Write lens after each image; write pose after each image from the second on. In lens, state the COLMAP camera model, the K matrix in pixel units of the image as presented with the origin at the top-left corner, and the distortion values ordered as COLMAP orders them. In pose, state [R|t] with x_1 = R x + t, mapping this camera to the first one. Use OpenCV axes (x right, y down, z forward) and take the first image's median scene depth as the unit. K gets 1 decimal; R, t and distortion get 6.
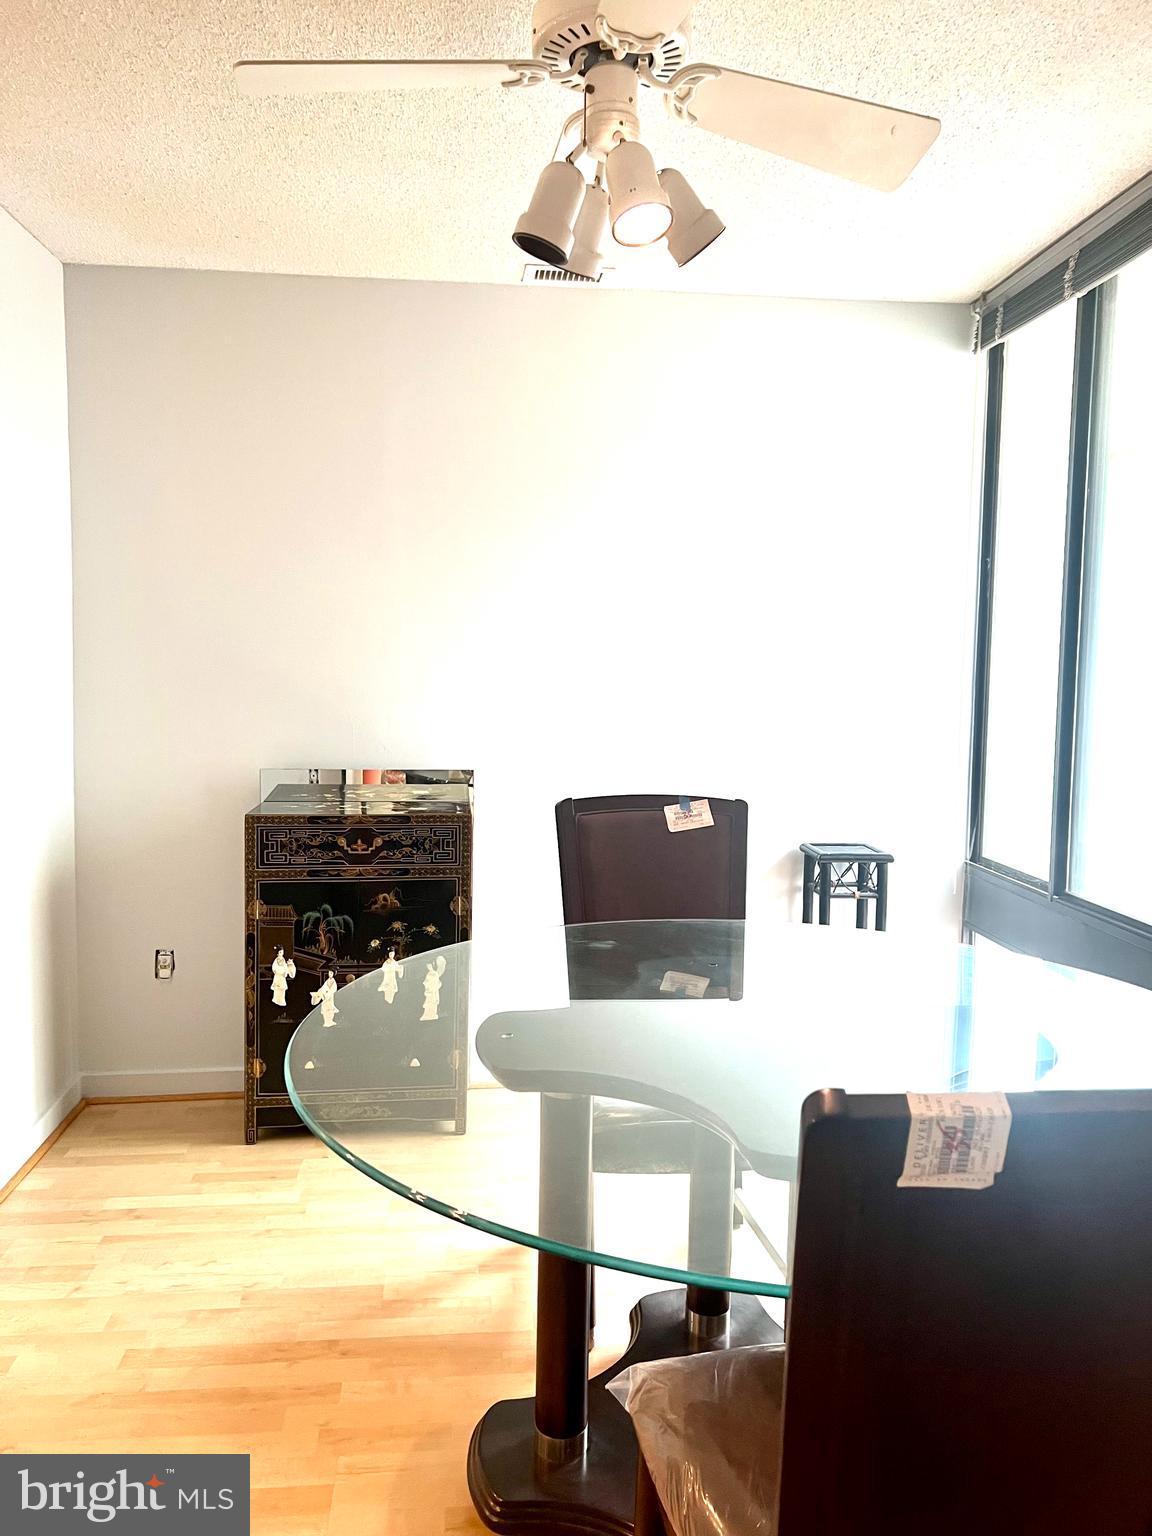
lens RADIAL K [[1167.6, 0, 582.3], [0, 1167.6, 765.2], [0, 0, 1]] dist [-0.012821, -0.003228]
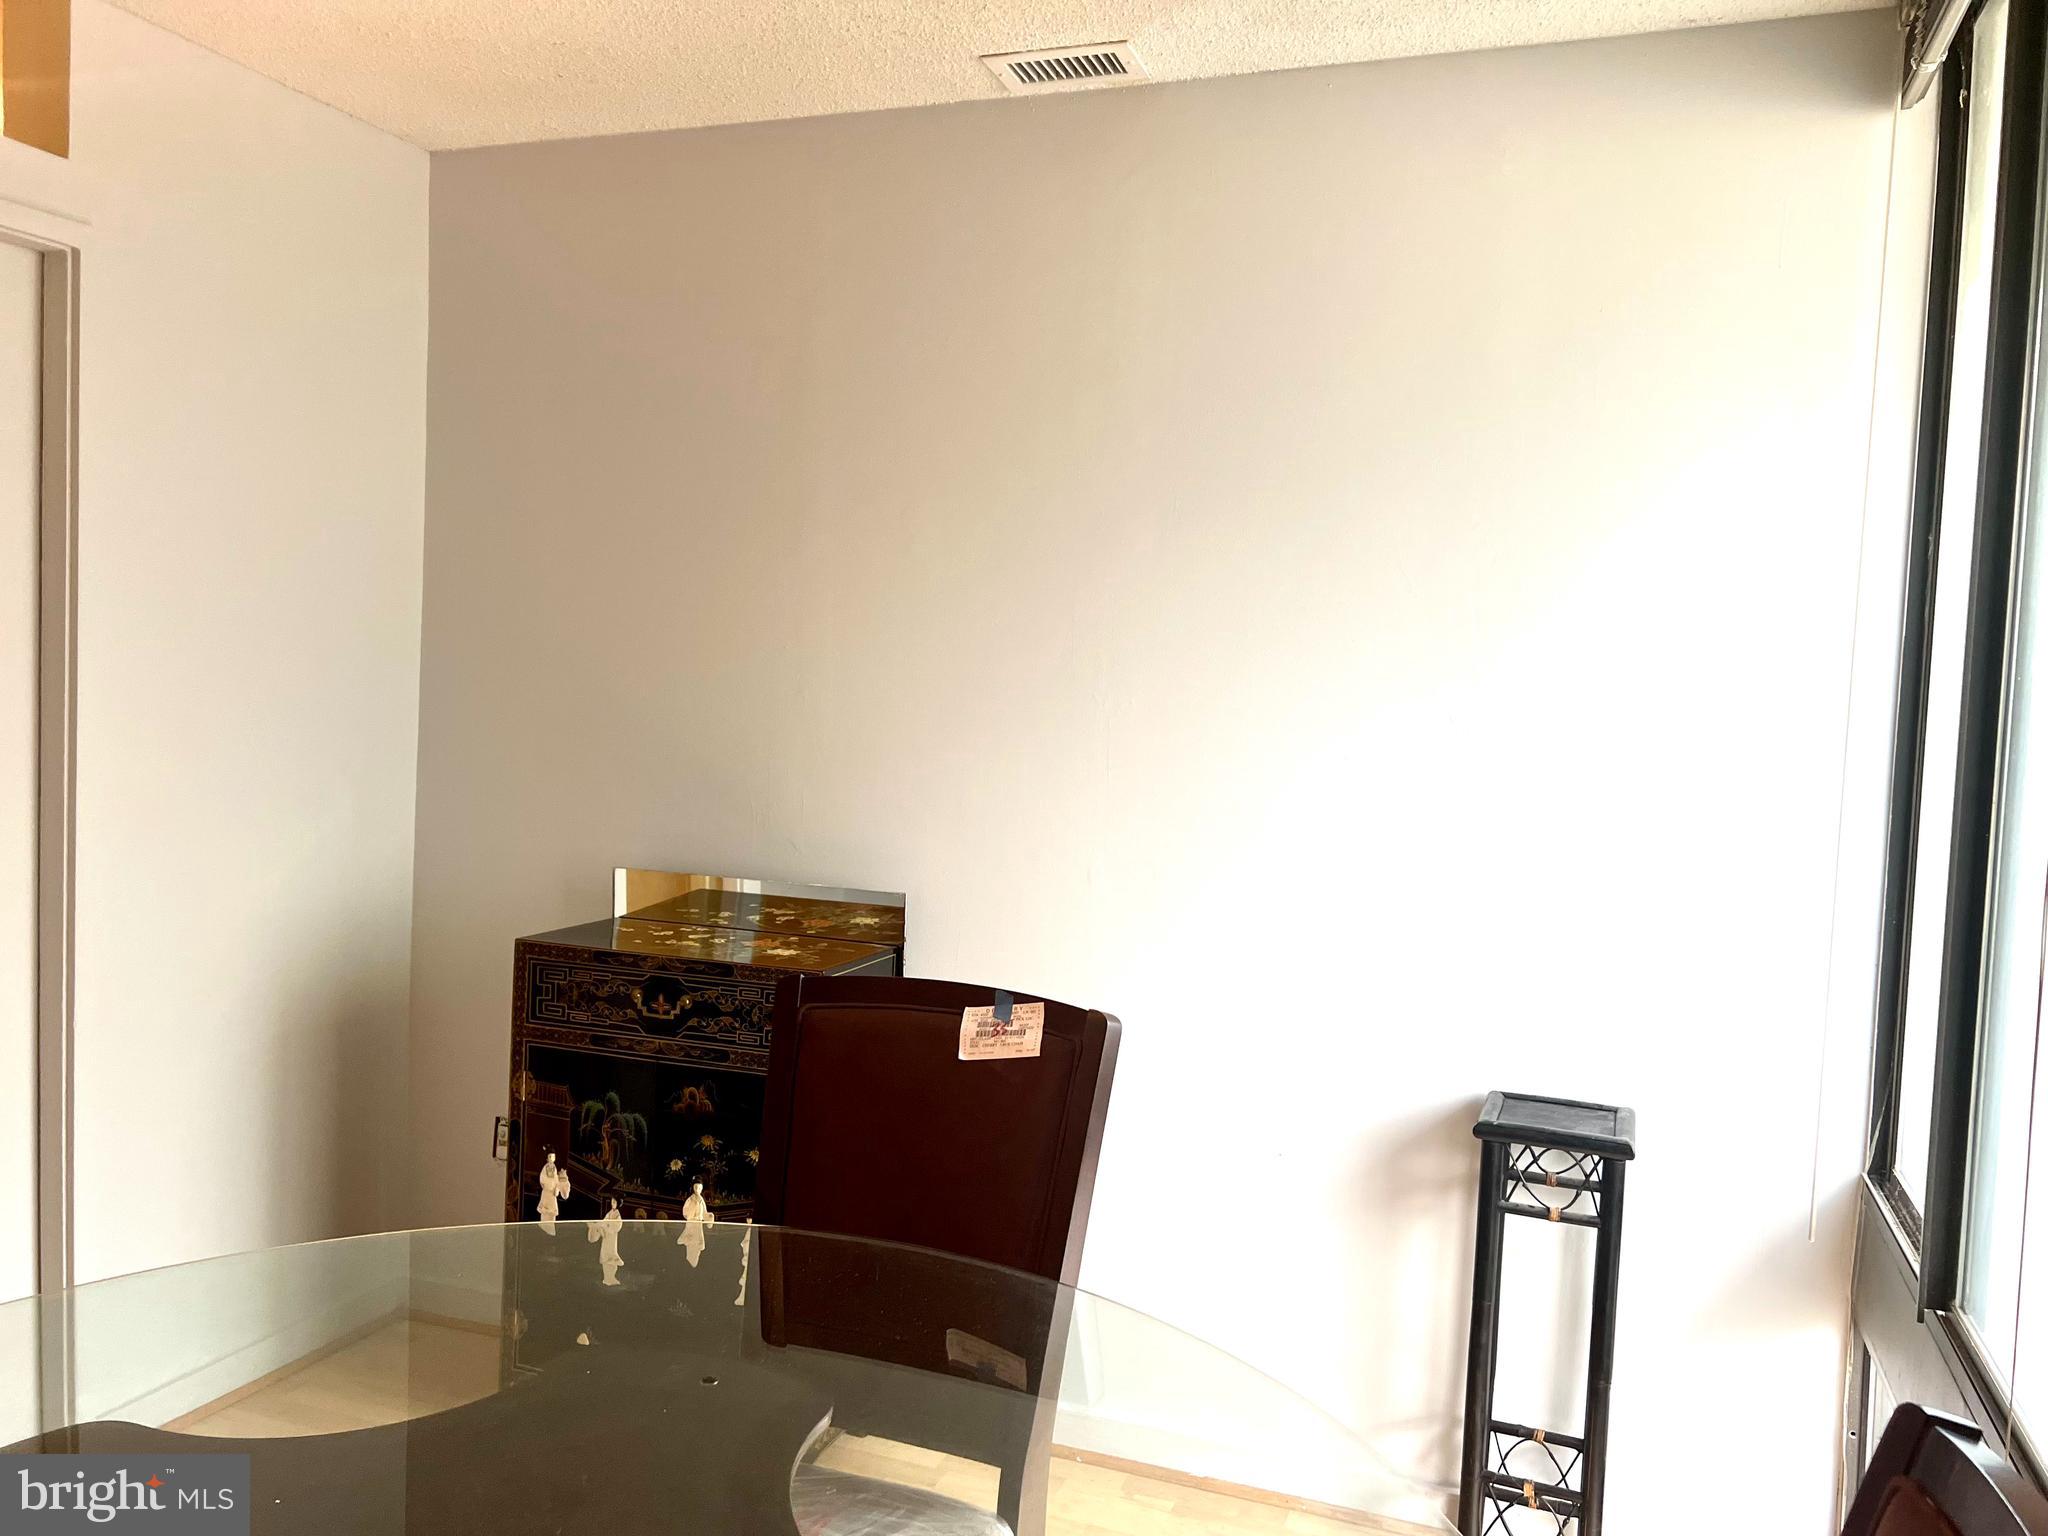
lens RADIAL K [[1556.7, 0, 1018.3], [0, 1556.7, 772.1], [0, 0, 1]] dist [-0.012821, -0.003228]
pose [[0.883363, 0.043513, -0.466666, 0.361160], [-0.060173, 0.997970, -0.020851, -0.049547], [0.464812, 0.046500, 0.884188, 0.348049]]
